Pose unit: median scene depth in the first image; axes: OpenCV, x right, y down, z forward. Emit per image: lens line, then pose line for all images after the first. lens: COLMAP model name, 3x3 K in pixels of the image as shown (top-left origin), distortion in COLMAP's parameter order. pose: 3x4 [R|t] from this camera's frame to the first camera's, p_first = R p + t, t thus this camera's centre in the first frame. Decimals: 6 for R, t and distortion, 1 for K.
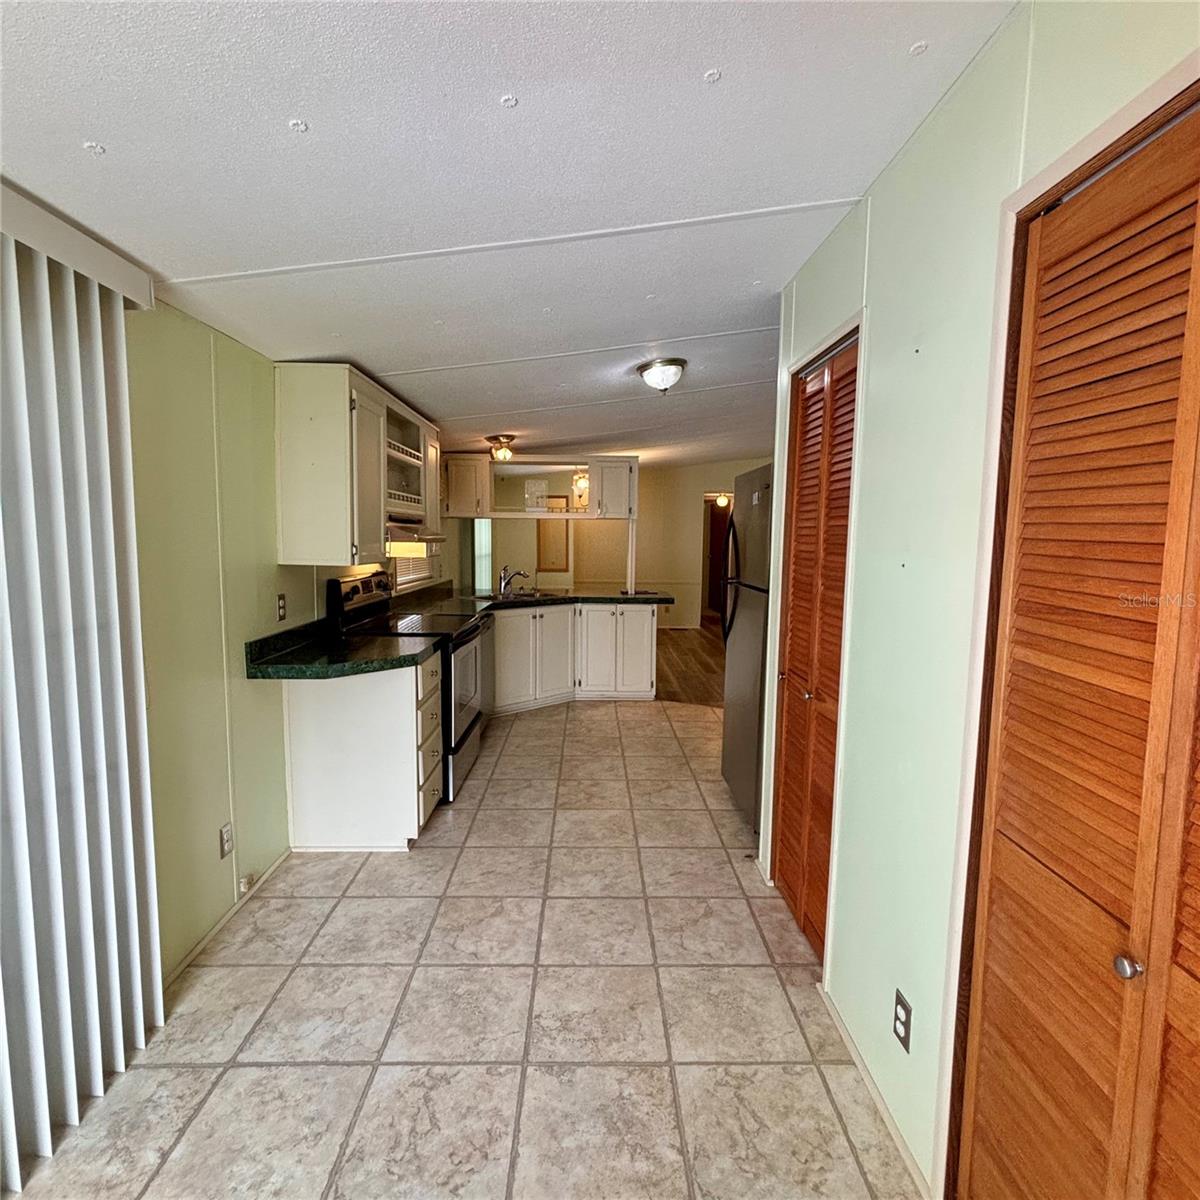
lens RADIAL K [[643.4, 0, 599.7], [0, 643.4, 596.7], [0, 0, 1]] dist [0.012325, -0.010603]
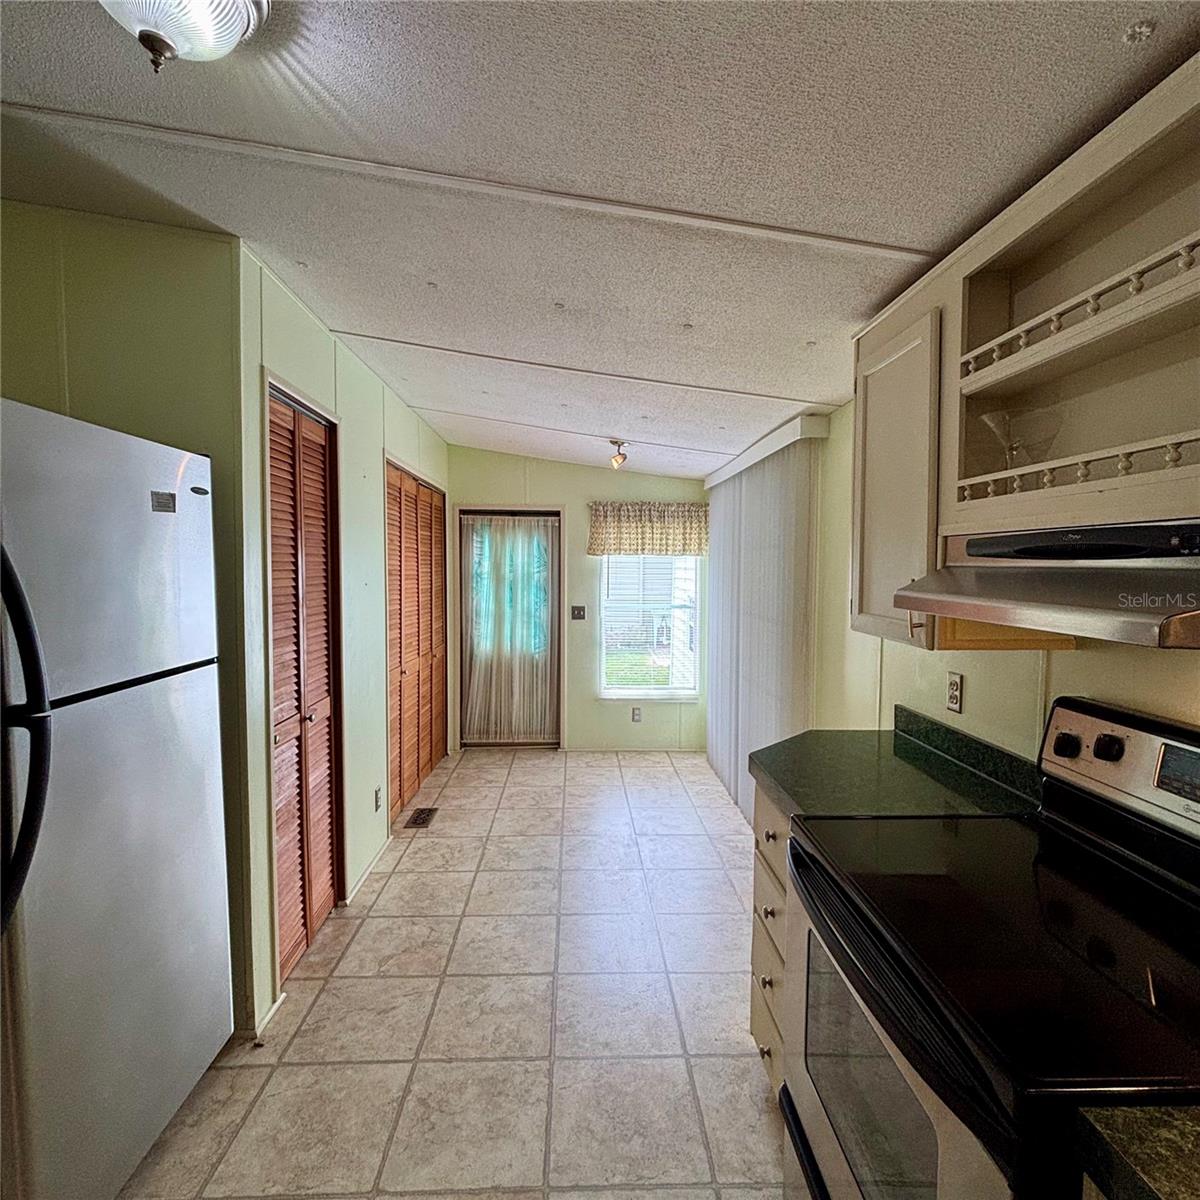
lens RADIAL K [[643.4, 0, 599.7], [0, 643.4, 596.7], [0, 0, 1]] dist [0.012325, -0.010603]
pose [[-0.999625, -0.014019, -0.023510, -0.107893], [-0.017283, 0.989290, 0.144936, -0.172920], [0.021227, 0.145288, -0.989162, 1.653876]]
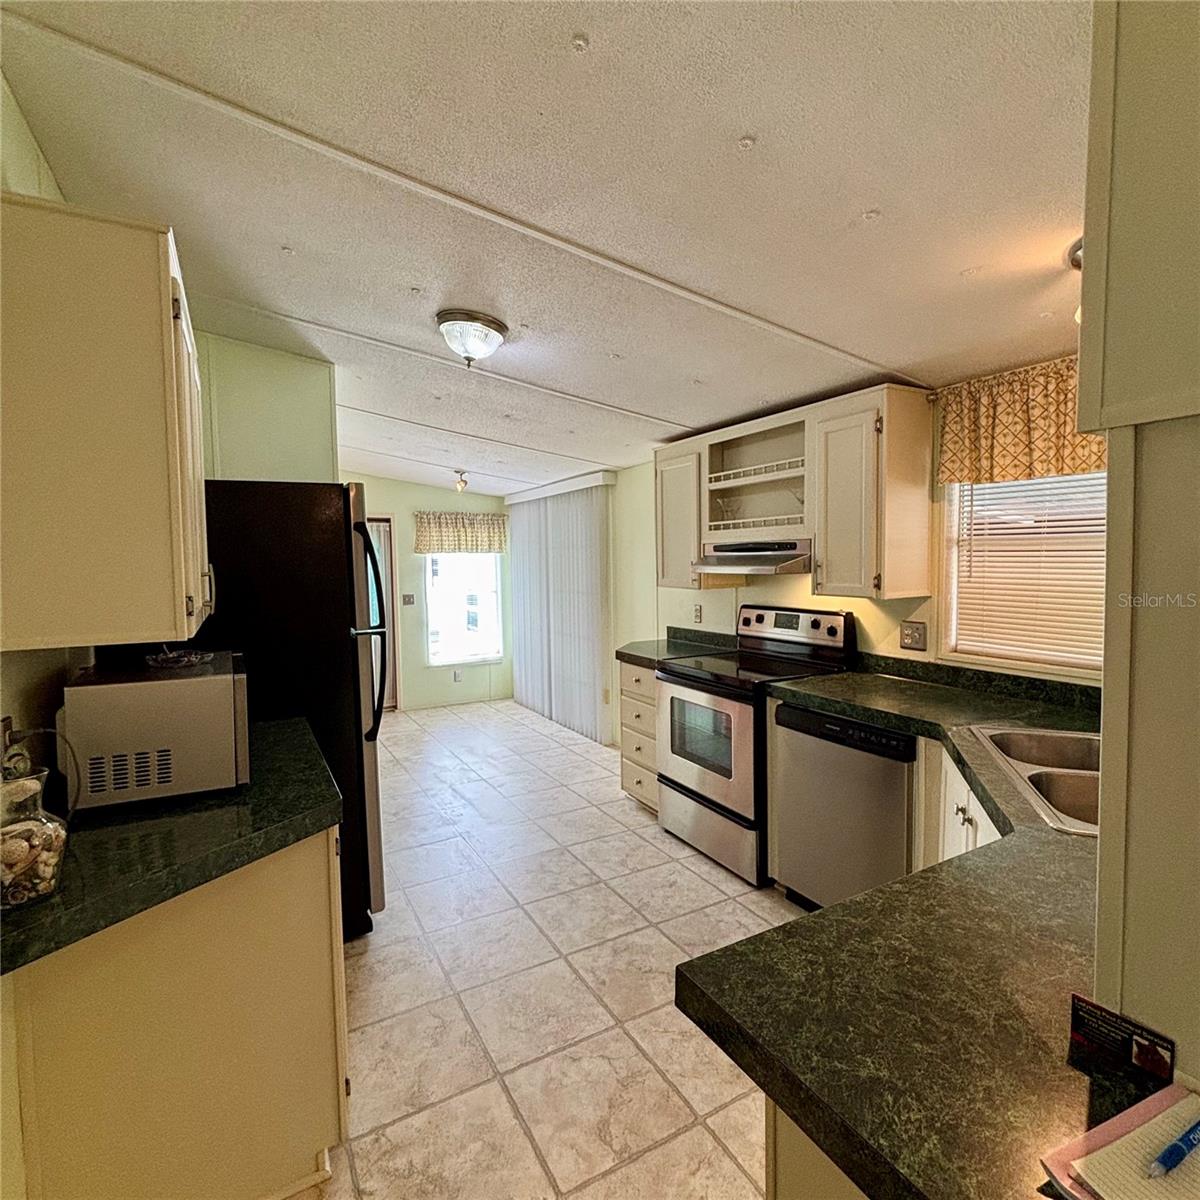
lens RADIAL K [[643.4, 0, 599.7], [0, 643.4, 596.7], [0, 0, 1]] dist [0.012325, -0.010603]
pose [[-0.880473, 0.027912, -0.473274, 0.397080], [-0.041612, 0.989863, 0.135793, -0.212320], [0.472267, 0.139256, -0.870386, 2.176486]]
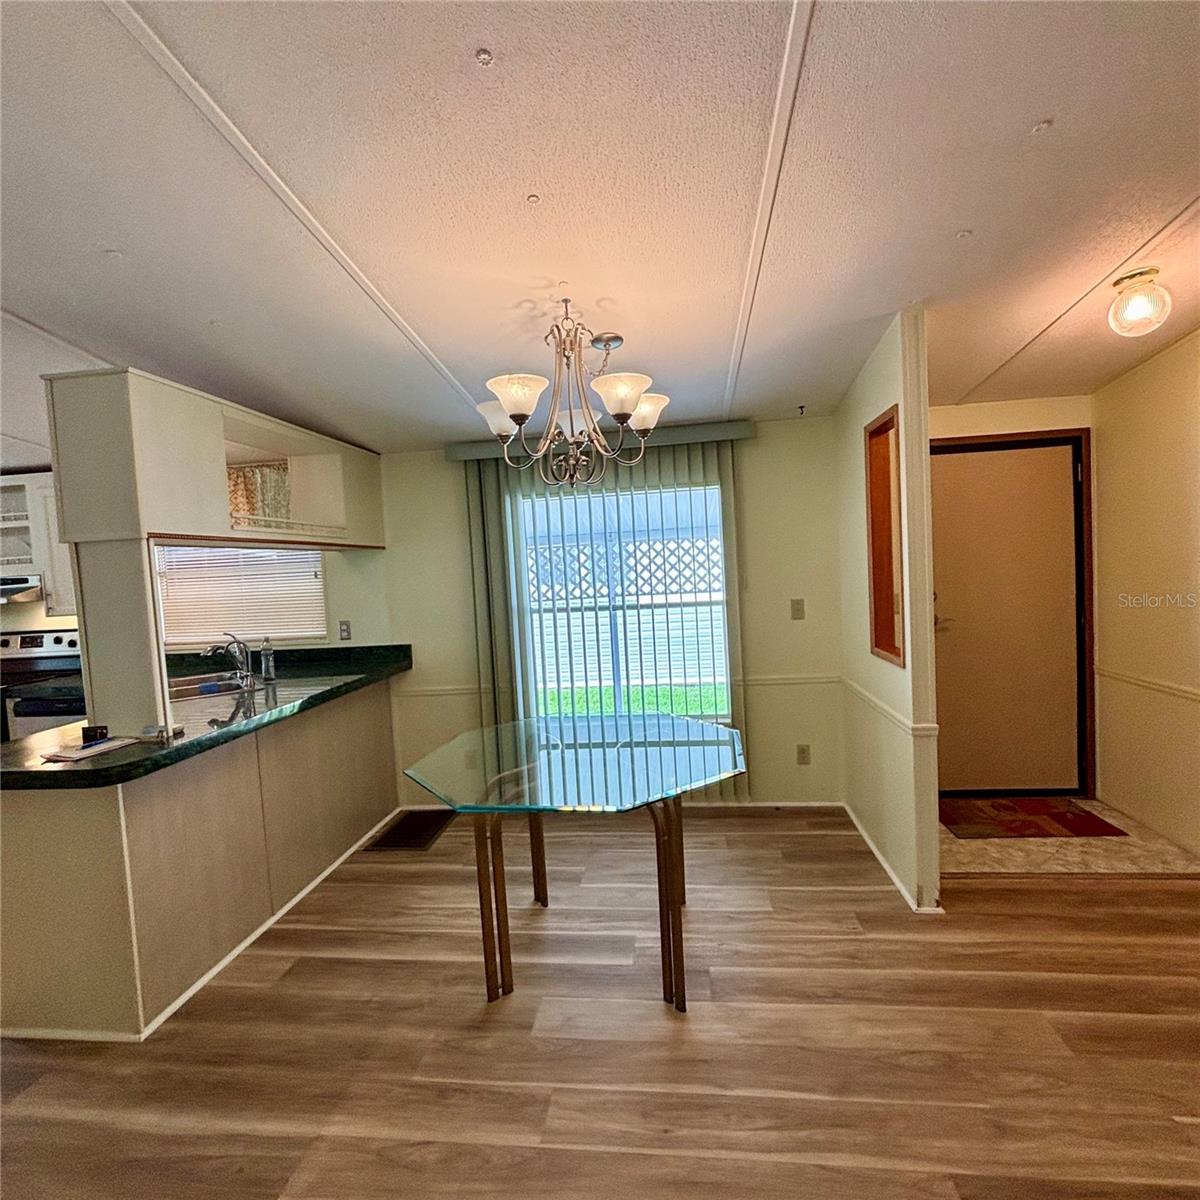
lens RADIAL K [[643.4, 0, 599.7], [0, 643.4, 596.7], [0, 0, 1]] dist [0.012325, -0.010603]
pose [[-0.149679, 0.048955, -0.987522, 0.779582], [-0.041418, 0.997586, 0.055732, -0.256671], [0.987867, 0.049243, -0.147290, 2.795337]]
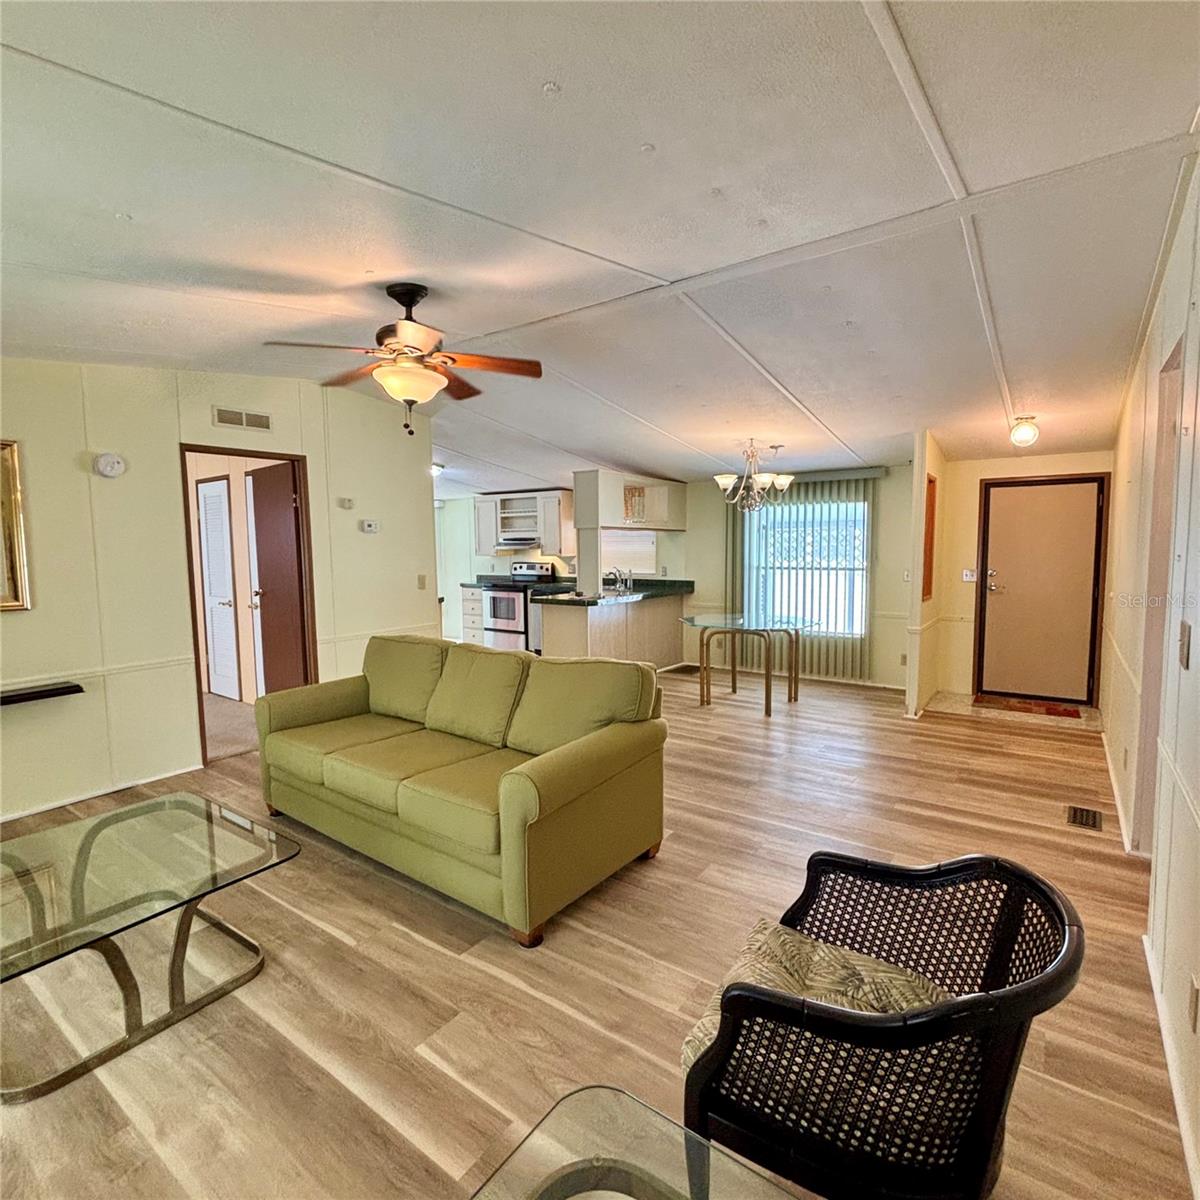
lens RADIAL K [[643.4, 0, 599.7], [0, 643.4, 596.7], [0, 0, 1]] dist [0.012325, -0.010603]
pose [[-0.600768, 0.057863, -0.797327, 1.878707], [-0.074895, 0.988917, 0.128198, -0.310888], [0.795907, 0.136733, -0.589776, 3.482009]]
